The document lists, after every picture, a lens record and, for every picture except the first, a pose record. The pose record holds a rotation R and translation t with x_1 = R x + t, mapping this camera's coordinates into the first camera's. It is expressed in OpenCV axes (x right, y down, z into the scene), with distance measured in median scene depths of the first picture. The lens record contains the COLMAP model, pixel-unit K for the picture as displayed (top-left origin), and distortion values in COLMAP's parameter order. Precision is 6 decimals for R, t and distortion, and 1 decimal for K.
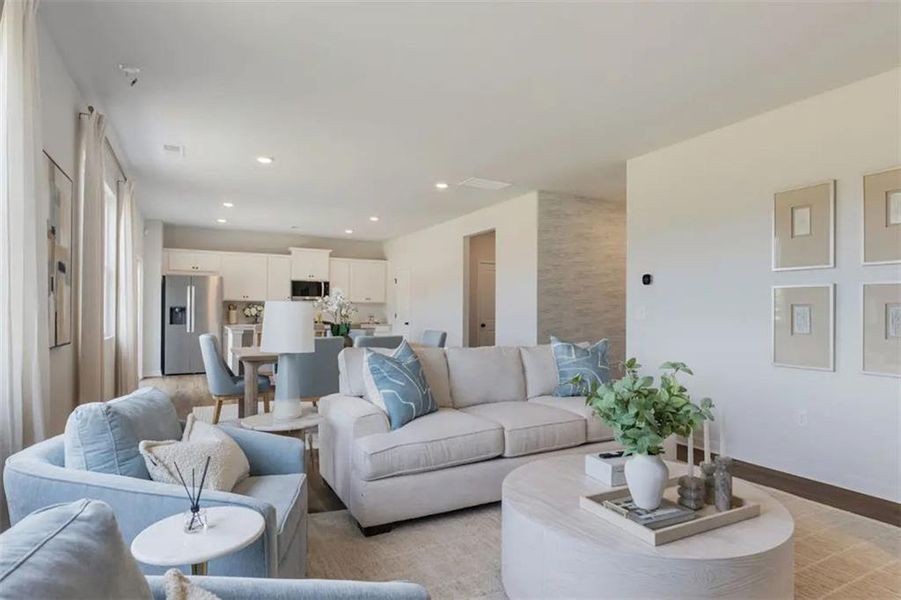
lens RADIAL K [[468.7, 0, 445.4], [0, 468.7, 308.3], [0, 0, 1]] dist [0.002123, -0.004931]
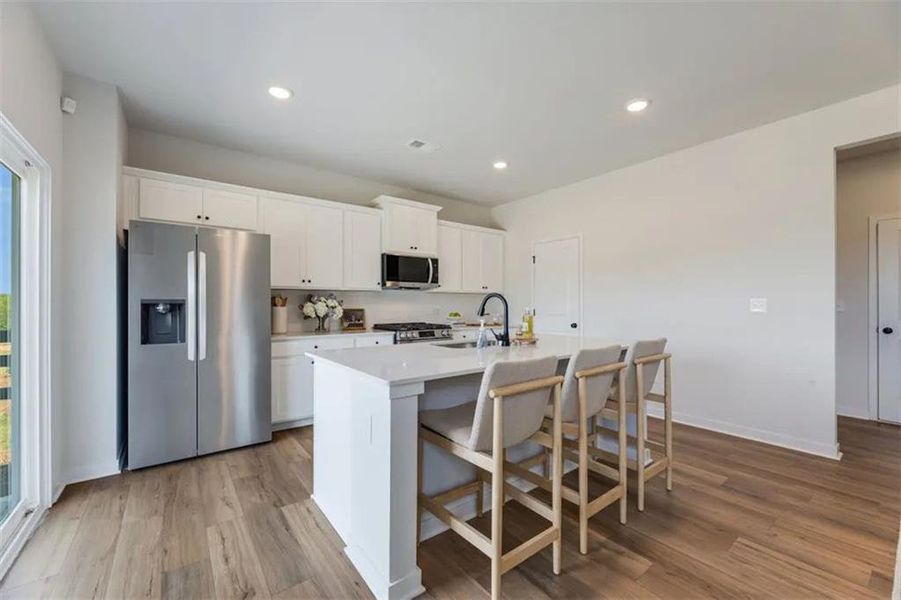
lens RADIAL K [[353.4, 0, 454.7], [0, 353.4, 304.3], [0, 0, 1]] dist [-0.010779, -0.001038]
pose [[0.979654, -0.006043, 0.200603, -0.342366], [0.004042, 0.999938, 0.010384, -0.001842], [-0.200654, -0.009362, 0.979618, 0.580775]]
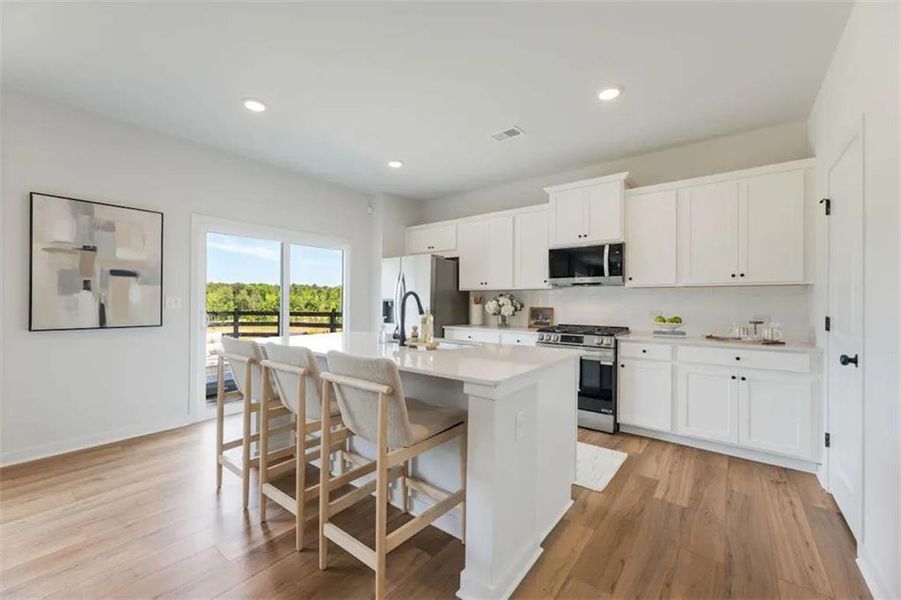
lens RADIAL K [[353.4, 0, 448.6], [0, 353.4, 301.7], [0, 0, 1]] dist [-0.010779, -0.001038]
pose [[0.436172, -0.001810, -0.899861, -0.012860], [0.005908, 0.999982, 0.000852, -0.000118], [0.899844, -0.005688, 0.436175, 0.744889]]
